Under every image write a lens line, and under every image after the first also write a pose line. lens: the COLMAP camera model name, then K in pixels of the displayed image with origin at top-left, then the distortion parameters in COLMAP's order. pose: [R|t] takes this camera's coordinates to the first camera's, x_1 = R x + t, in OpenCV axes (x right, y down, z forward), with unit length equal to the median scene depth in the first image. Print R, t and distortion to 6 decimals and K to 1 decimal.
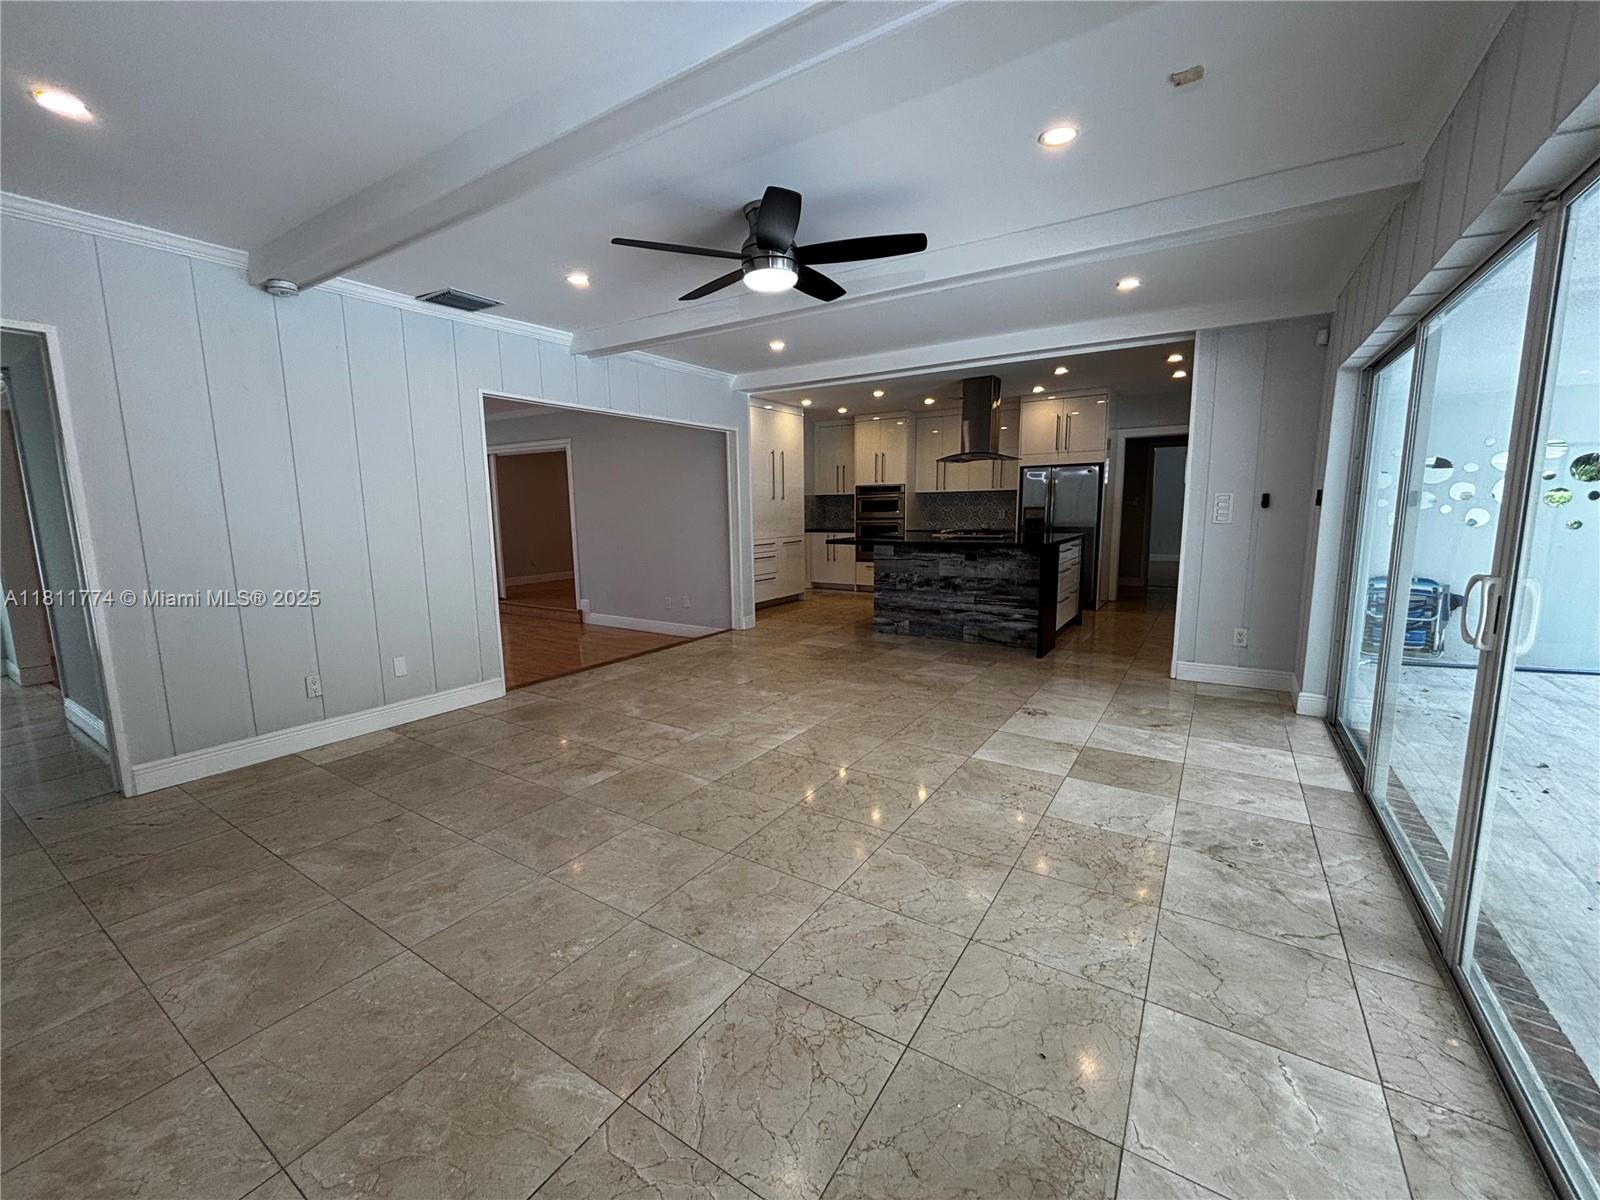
lens RADIAL K [[643.2, 0, 802.5], [0, 643.2, 594.1], [0, 0, 1]] dist [0.007108, -0.004205]
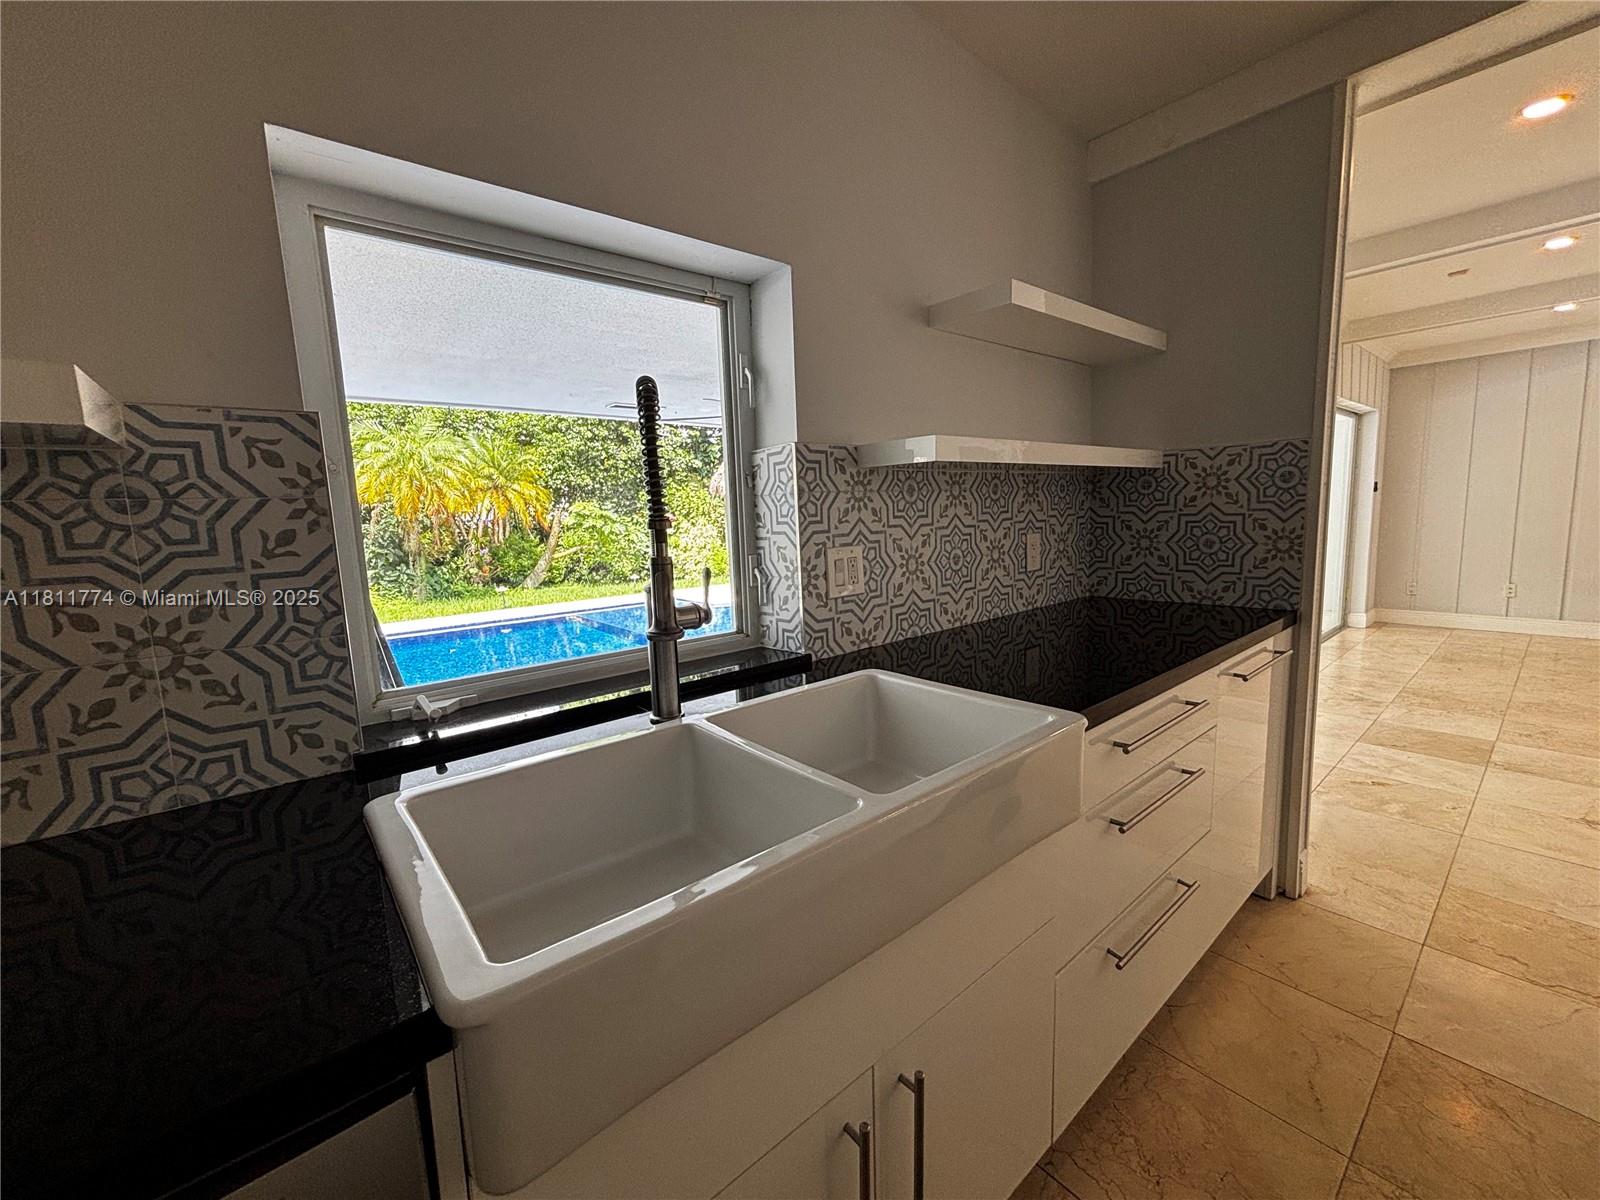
lens RADIAL K [[643.2, 0, 804.4], [0, 643.2, 604.4], [0, 0, 1]] dist [0.007108, -0.004205]
pose [[-0.955541, 0.010666, 0.294667, 1.041194], [0.092665, 0.959575, 0.265760, -0.281395], [-0.279920, 0.281250, -0.917901, 1.964925]]
